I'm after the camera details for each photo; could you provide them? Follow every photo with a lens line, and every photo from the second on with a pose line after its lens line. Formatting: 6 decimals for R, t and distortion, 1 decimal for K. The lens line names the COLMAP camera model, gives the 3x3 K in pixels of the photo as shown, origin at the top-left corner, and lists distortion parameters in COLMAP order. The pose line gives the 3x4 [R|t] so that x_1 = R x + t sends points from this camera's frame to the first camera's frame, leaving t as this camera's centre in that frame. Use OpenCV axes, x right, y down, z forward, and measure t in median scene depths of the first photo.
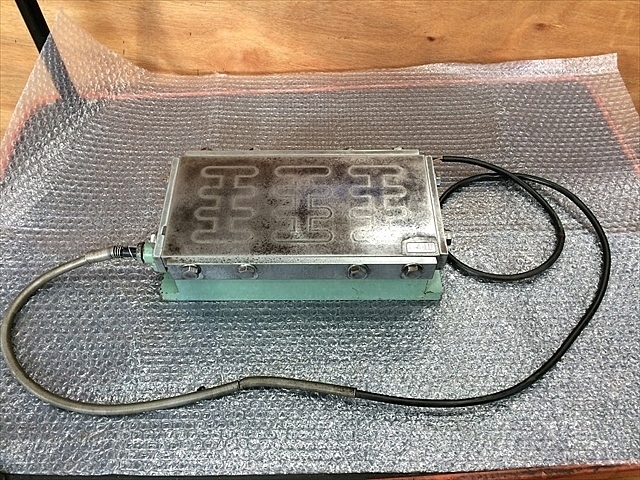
lens RADIAL K [[561.2, 0, 320.0], [0, 561.2, 240.0], [0, 0, 1]] dist [0.069874, -0.094922]
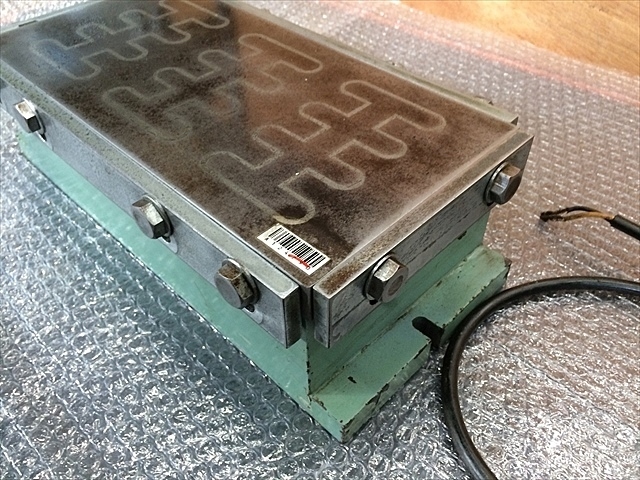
lens RADIAL K [[561.2, 0, 320.0], [0, 561.2, 240.0], [0, 0, 1]] dist [0.069874, -0.094922]
pose [[0.710868, 0.484464, -0.509863, 0.344852], [-0.568012, 0.822960, -0.009977, 0.002211], [0.414763, 0.296700, 0.860198, 0.635888]]
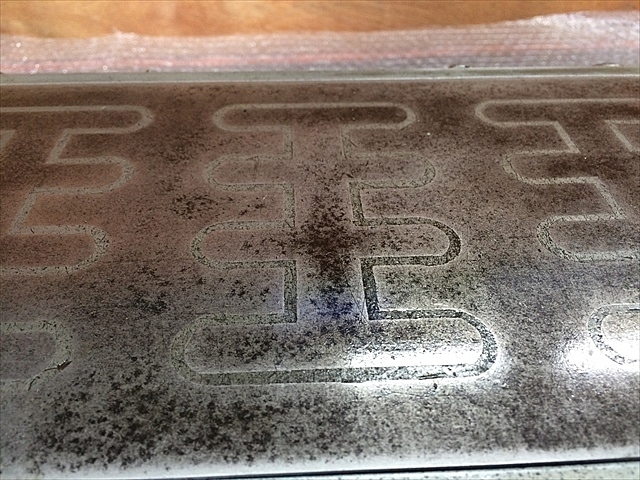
lens RADIAL K [[569.9, 0, 320.0], [0, 569.9, 240.0], [0, 0, 1]] dist [0.074533, -0.146287]
pose [[0.999006, -0.021118, 0.039259, -0.040841], [0.029551, 0.973082, -0.228556, 0.002189], [-0.033376, 0.229489, 0.972739, 0.751025]]
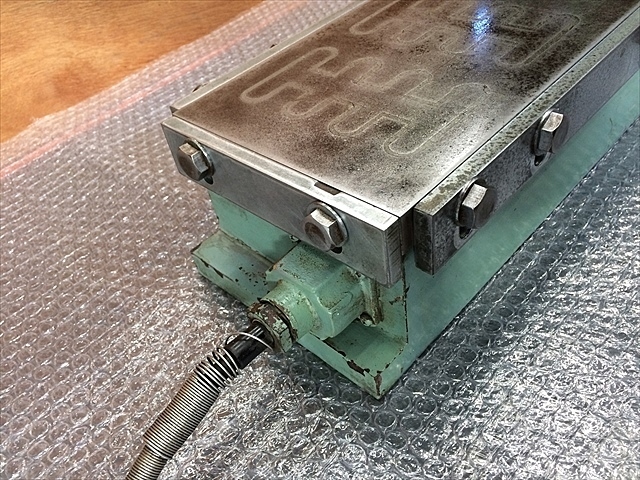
lens RADIAL K [[561.2, 0, 320.0], [0, 561.2, 240.0], [0, 0, 1]] dist [0.069874, -0.094922]
pose [[0.684329, -0.560130, 0.466849, -0.439374], [0.666517, 0.740164, -0.088956, 0.035021], [-0.295717, 0.372038, 0.879852, 0.652844]]
